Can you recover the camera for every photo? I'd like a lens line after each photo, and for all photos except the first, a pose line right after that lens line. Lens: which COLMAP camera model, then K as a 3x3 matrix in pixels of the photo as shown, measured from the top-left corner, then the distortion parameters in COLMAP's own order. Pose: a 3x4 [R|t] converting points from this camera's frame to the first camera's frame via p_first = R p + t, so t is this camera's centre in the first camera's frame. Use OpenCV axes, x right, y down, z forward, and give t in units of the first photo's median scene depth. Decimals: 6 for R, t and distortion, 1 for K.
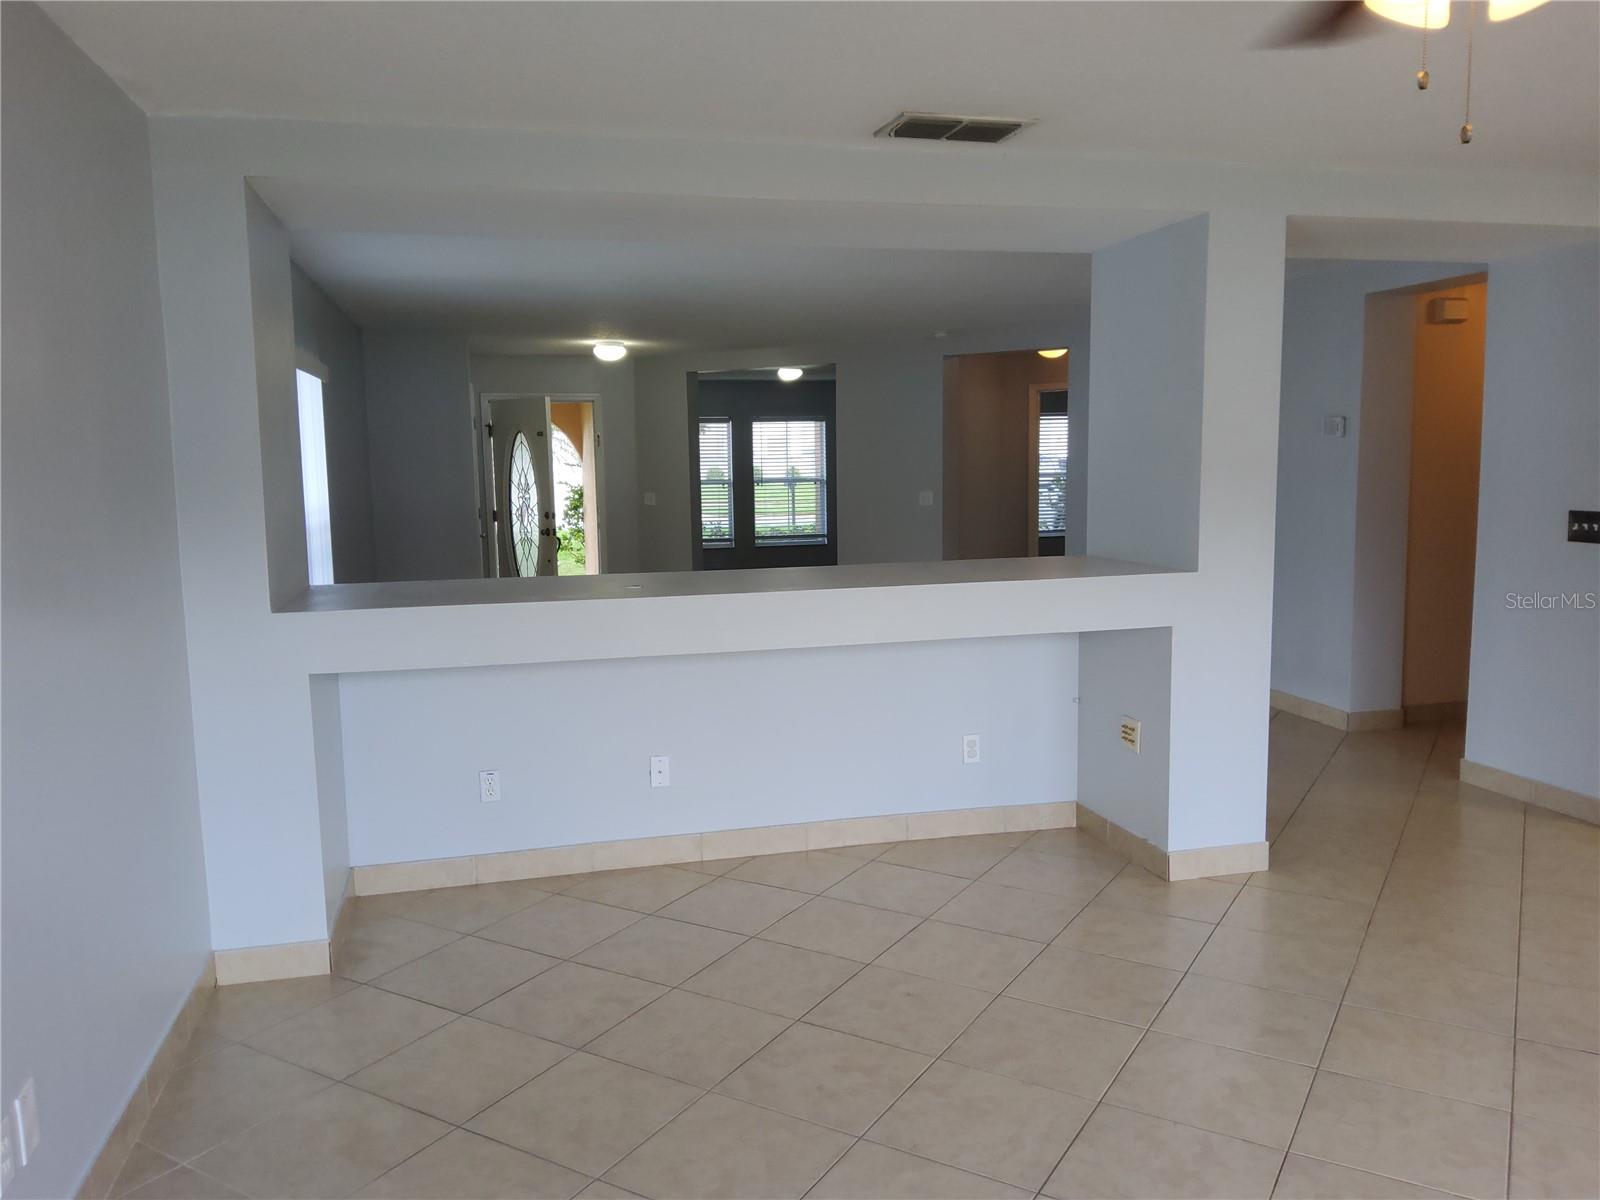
lens RADIAL K [[1195.1, 0, 803.3], [0, 1195.1, 604.2], [0, 0, 1]] dist [0.049486, -0.068402]
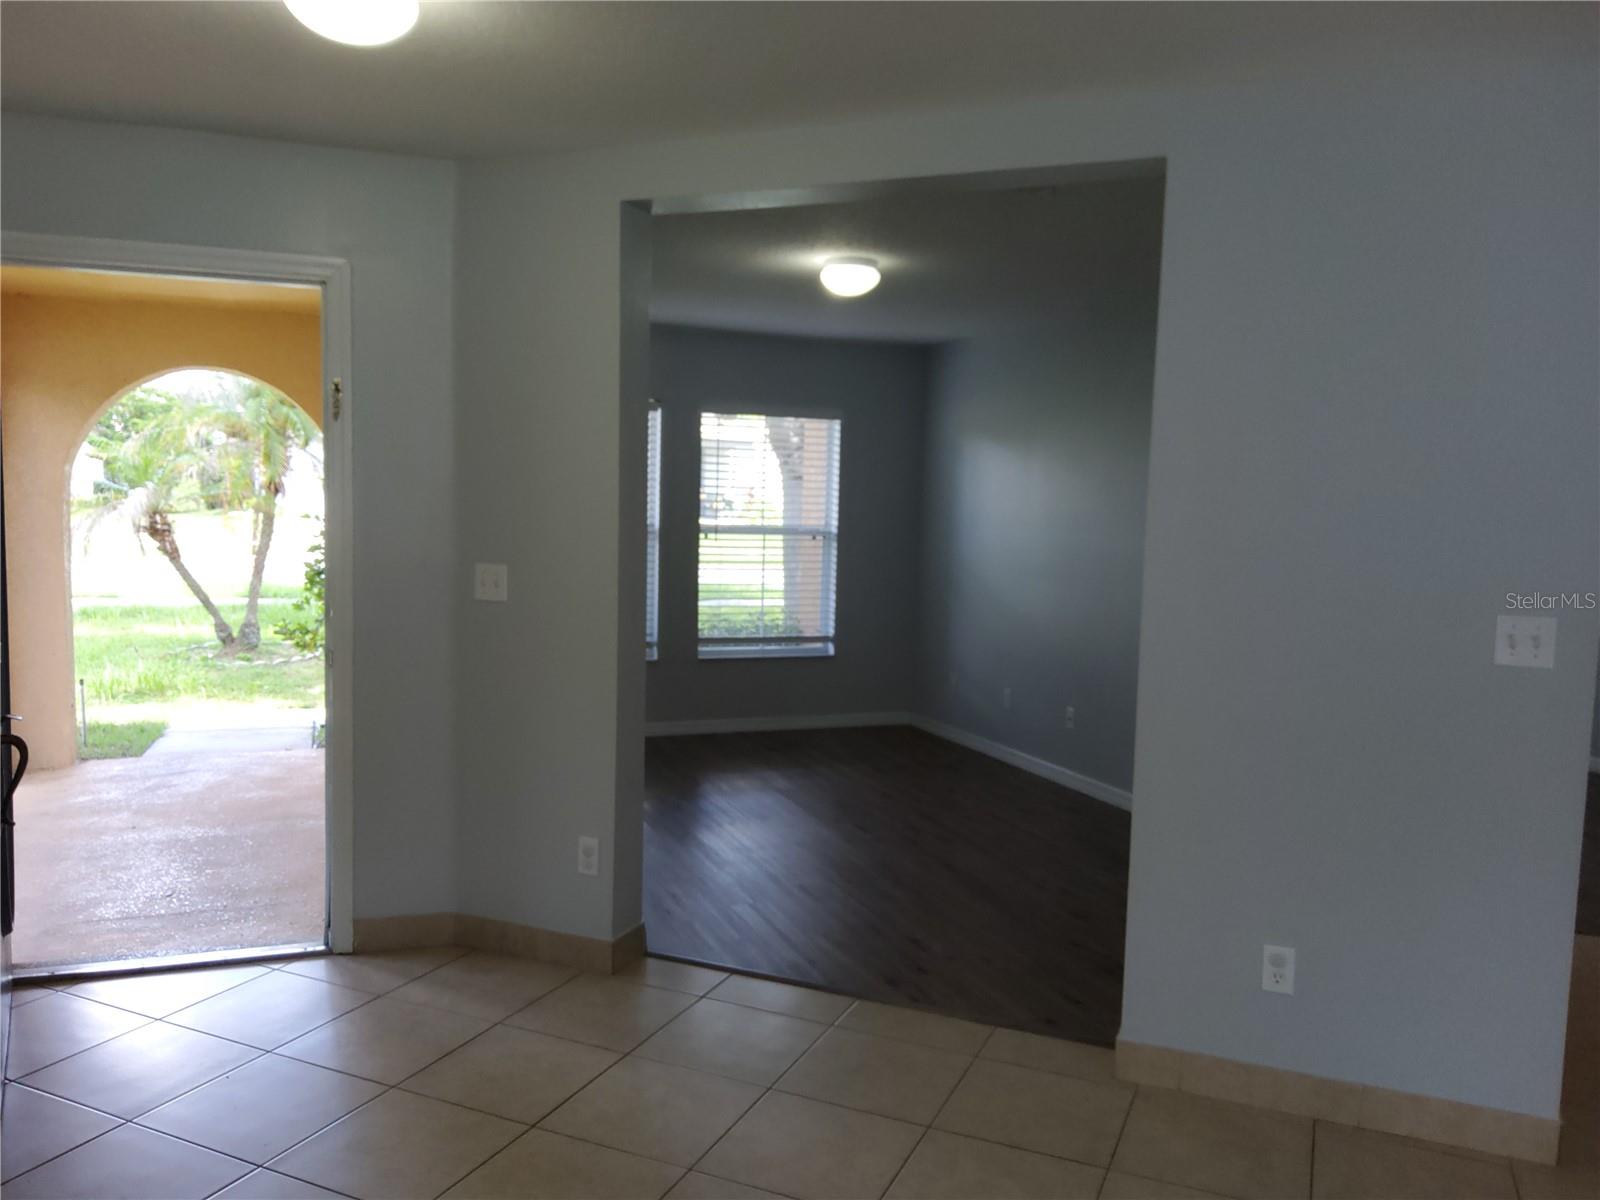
lens RADIAL K [[1195.1, 0, 797.1], [0, 1195.1, 594.2], [0, 0, 1]] dist [0.049486, -0.068402]
pose [[0.990993, 0.035664, 0.129076, -0.067921], [-0.030118, 0.998548, -0.044669, -0.056664], [-0.130481, 0.040379, 0.990628, 0.515435]]
